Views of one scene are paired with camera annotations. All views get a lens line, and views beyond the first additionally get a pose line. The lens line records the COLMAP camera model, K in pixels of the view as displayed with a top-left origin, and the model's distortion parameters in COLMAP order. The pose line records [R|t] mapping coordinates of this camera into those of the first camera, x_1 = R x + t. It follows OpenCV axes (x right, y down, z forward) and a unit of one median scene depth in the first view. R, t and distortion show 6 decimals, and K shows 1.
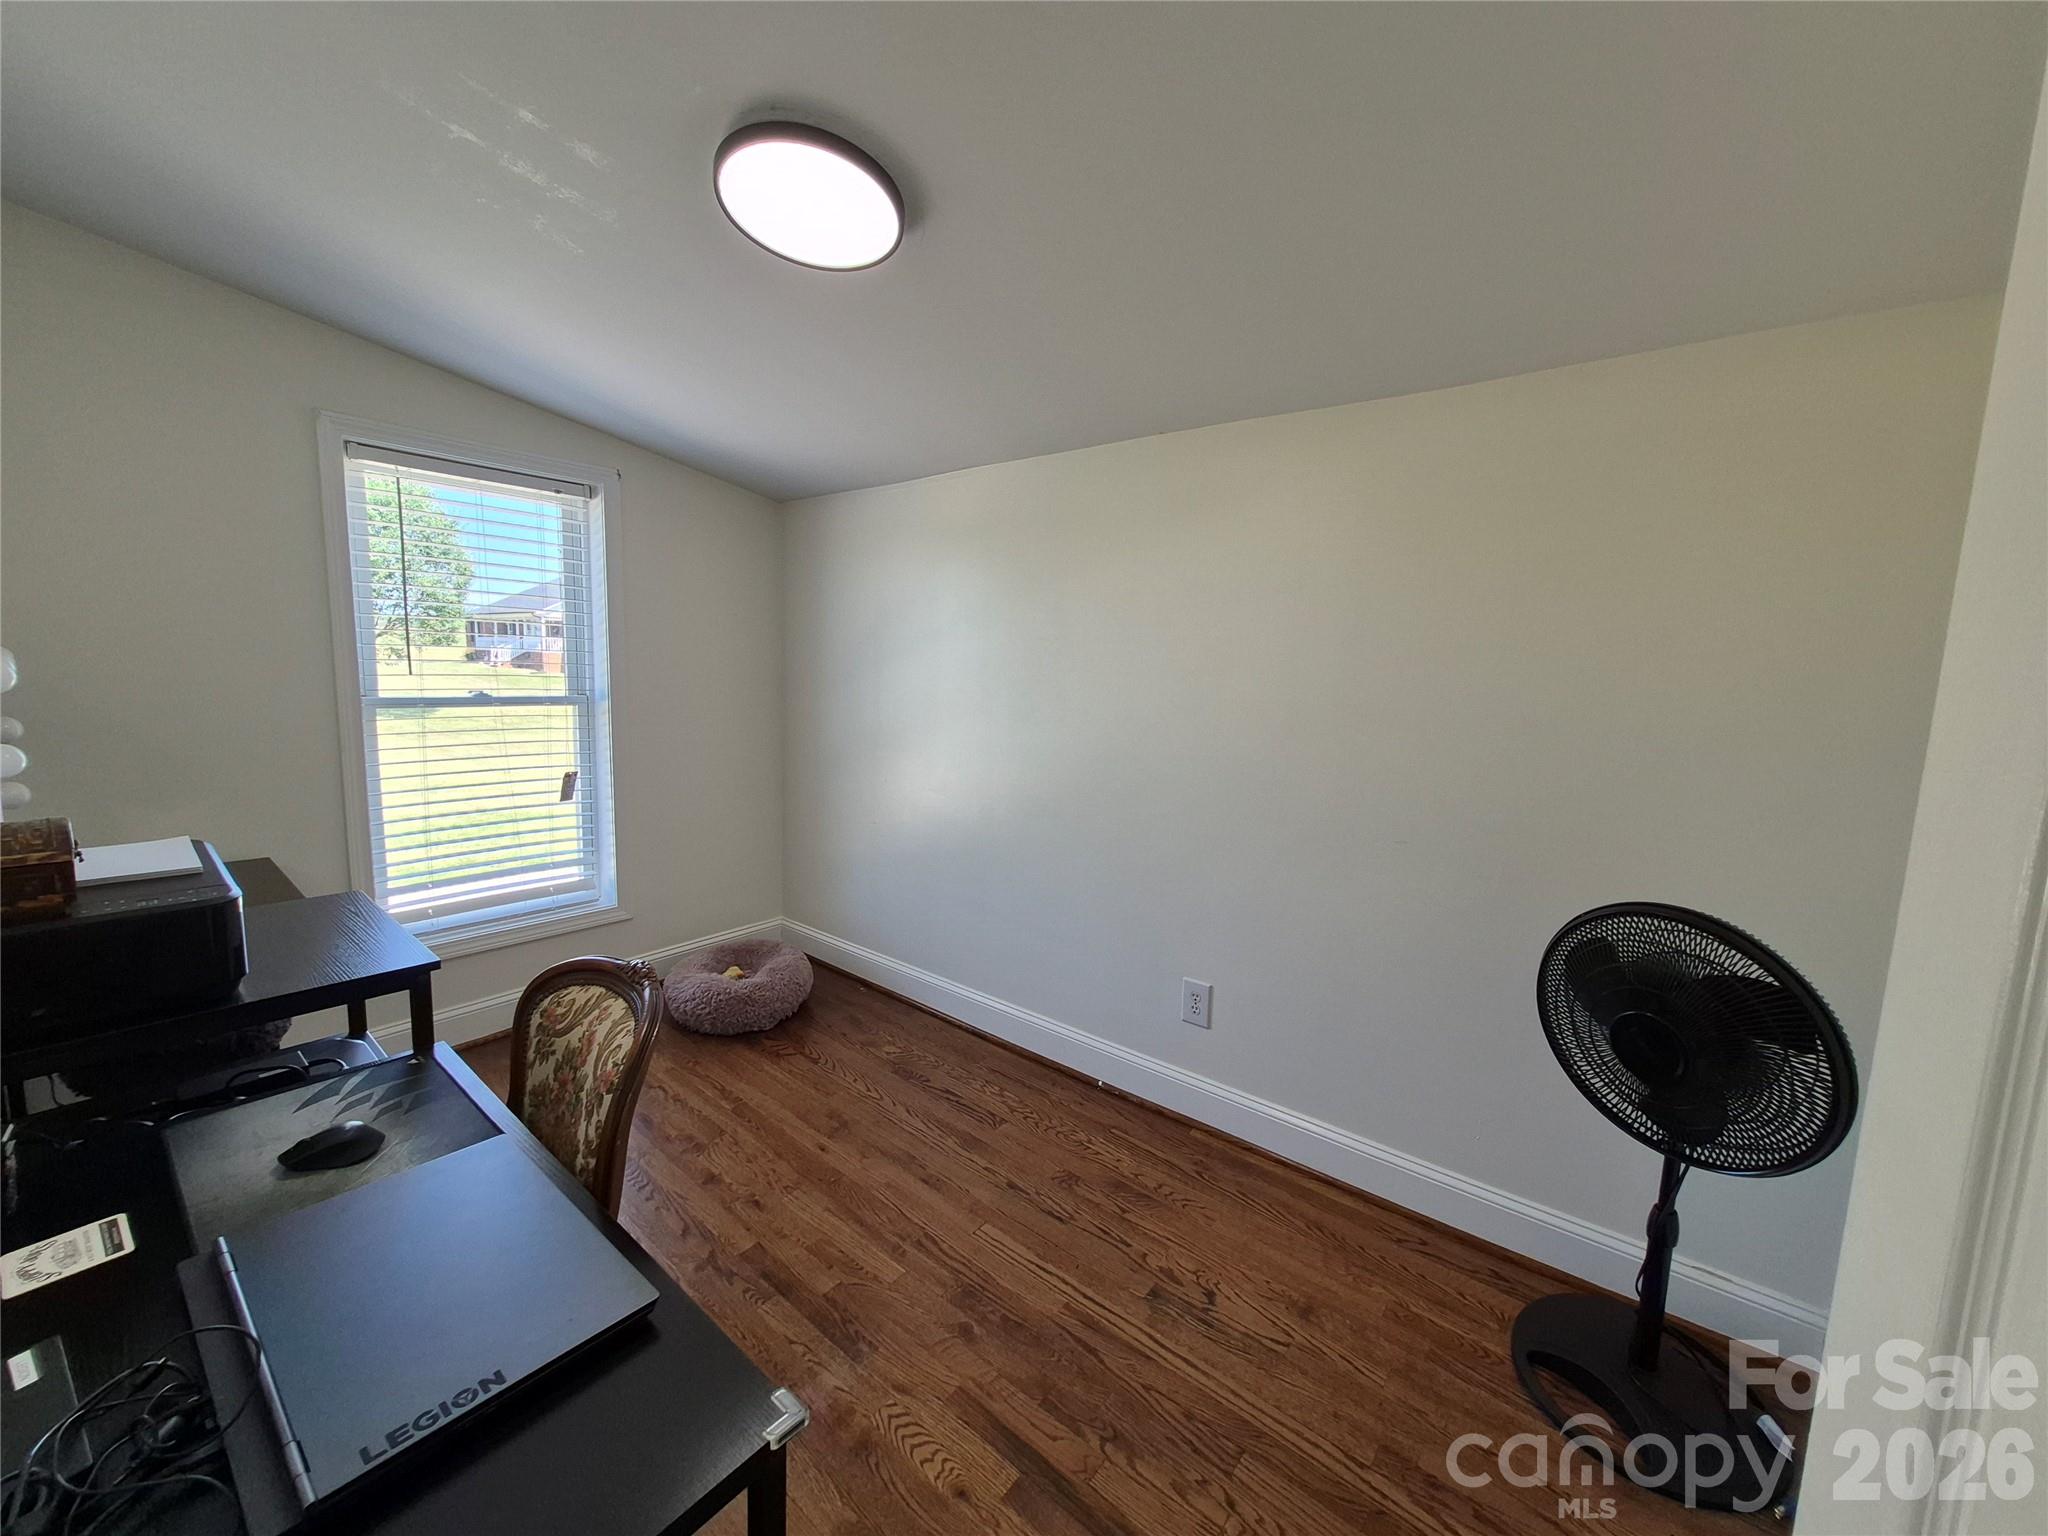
lens RADIAL K [[804.2, 0, 1024.0], [0, 804.2, 768.0], [0, 0, 1]] dist [0.000482, -0.000225]
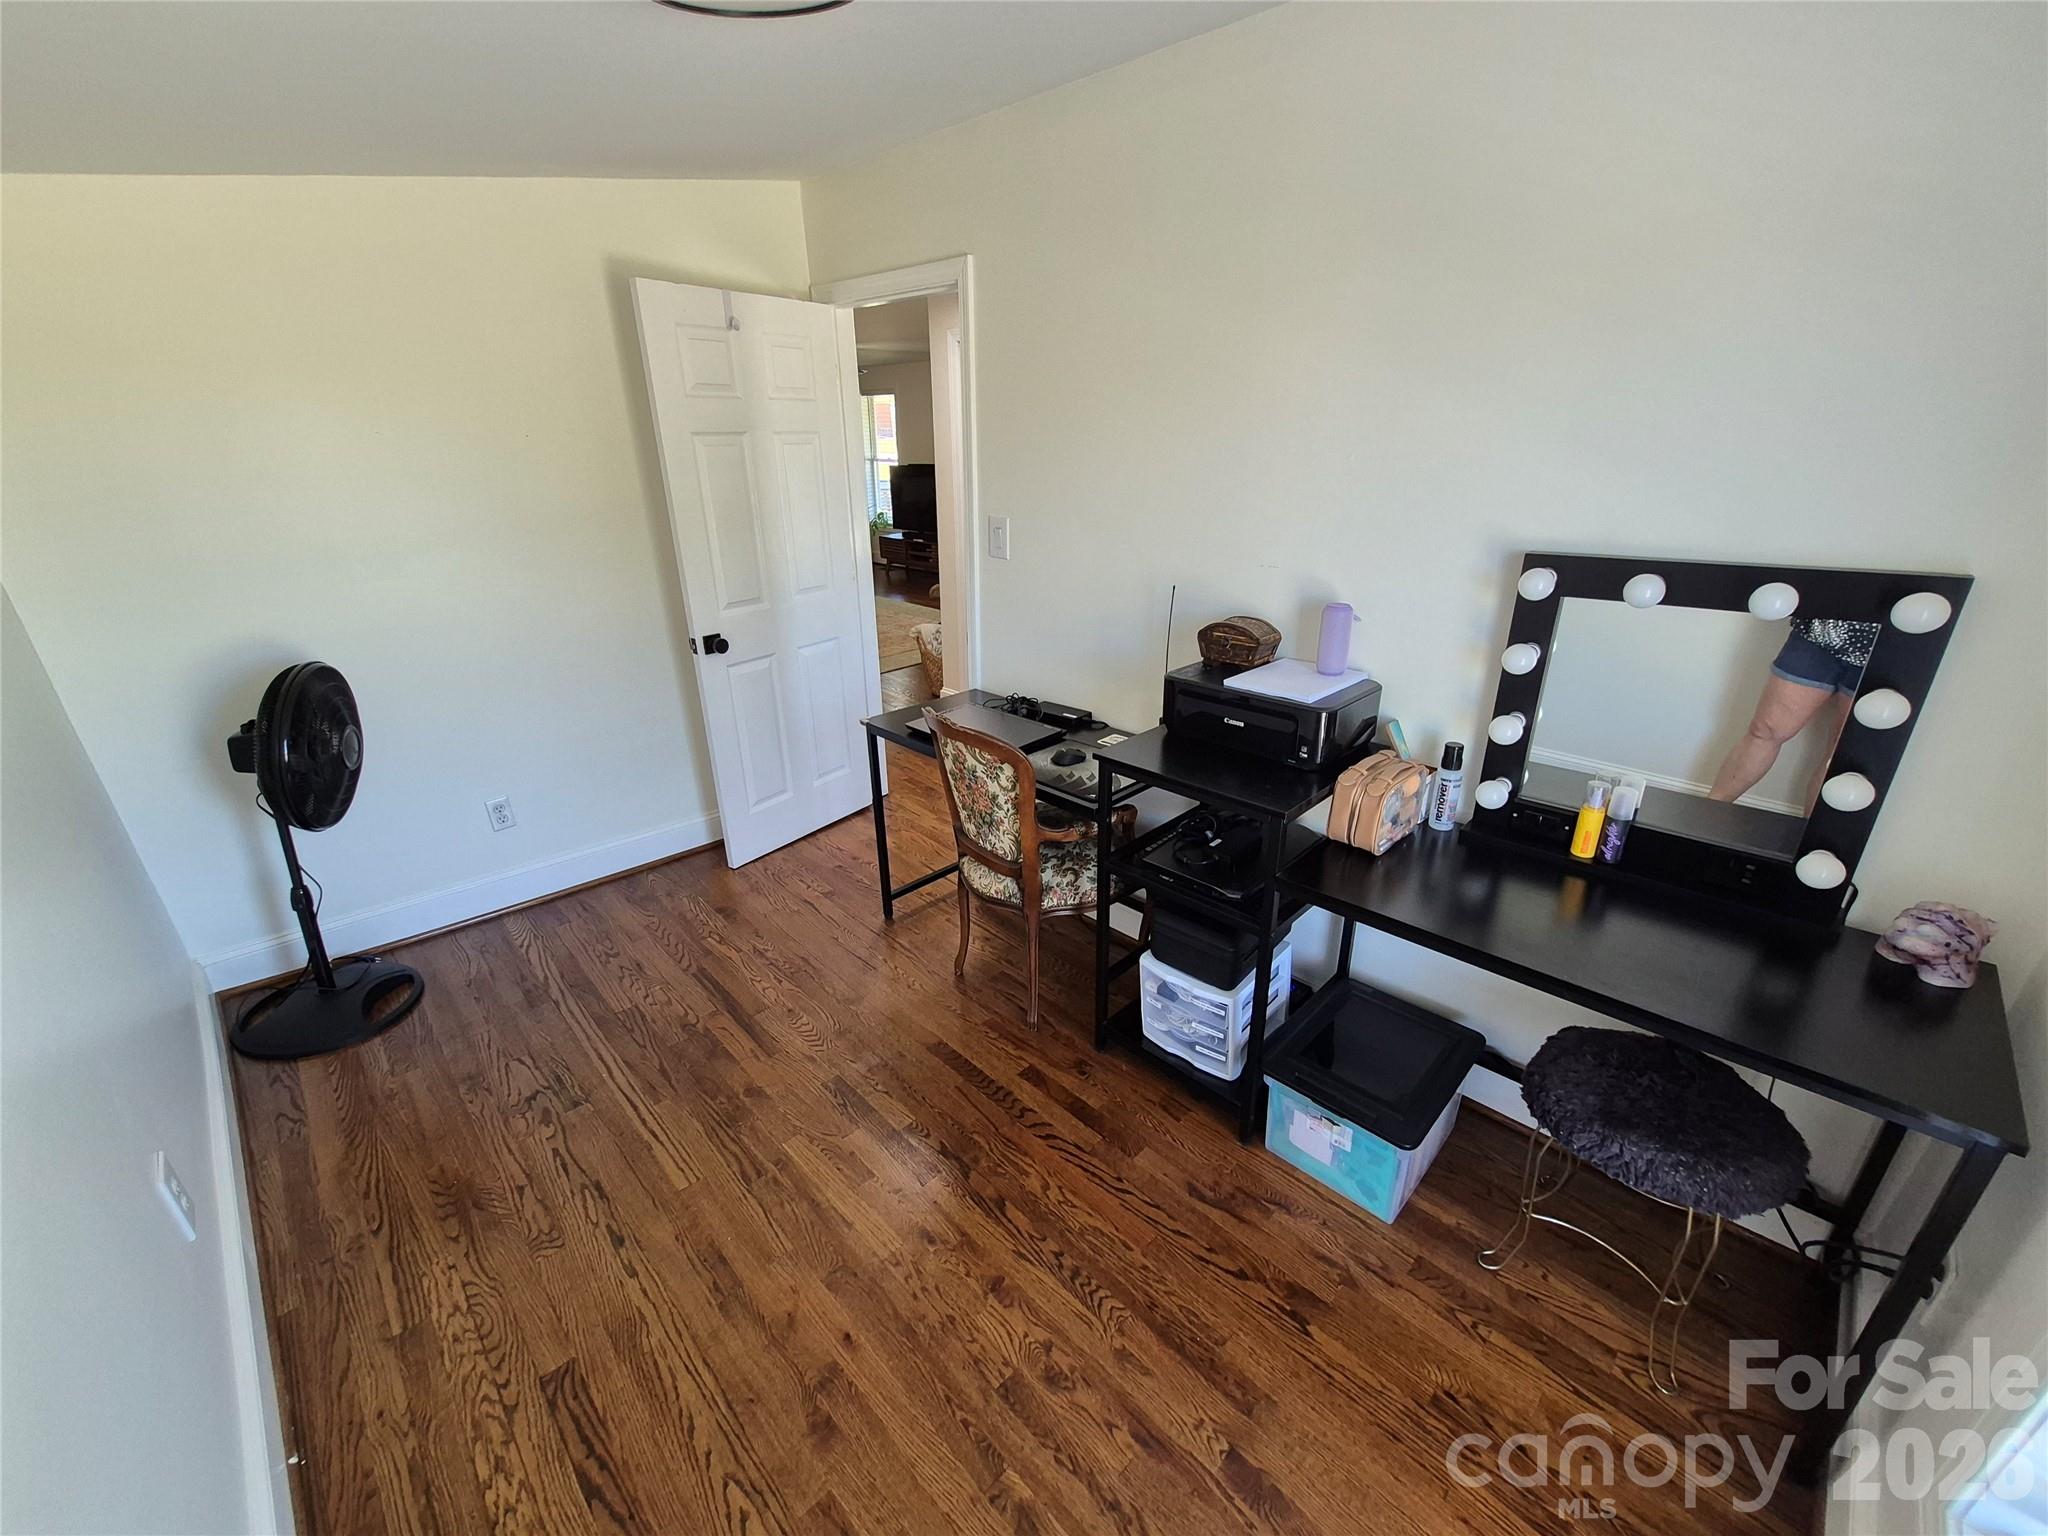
lens RADIAL K [[804.2, 0, 1024.0], [0, 804.2, 768.0], [0, 0, 1]] dist [0.000482, -0.000225]
pose [[-0.993440, -0.081426, 0.080292, -0.497506], [-0.028956, 0.858366, 0.512220, -0.341356], [-0.110628, 0.506535, -0.855093, 1.586926]]
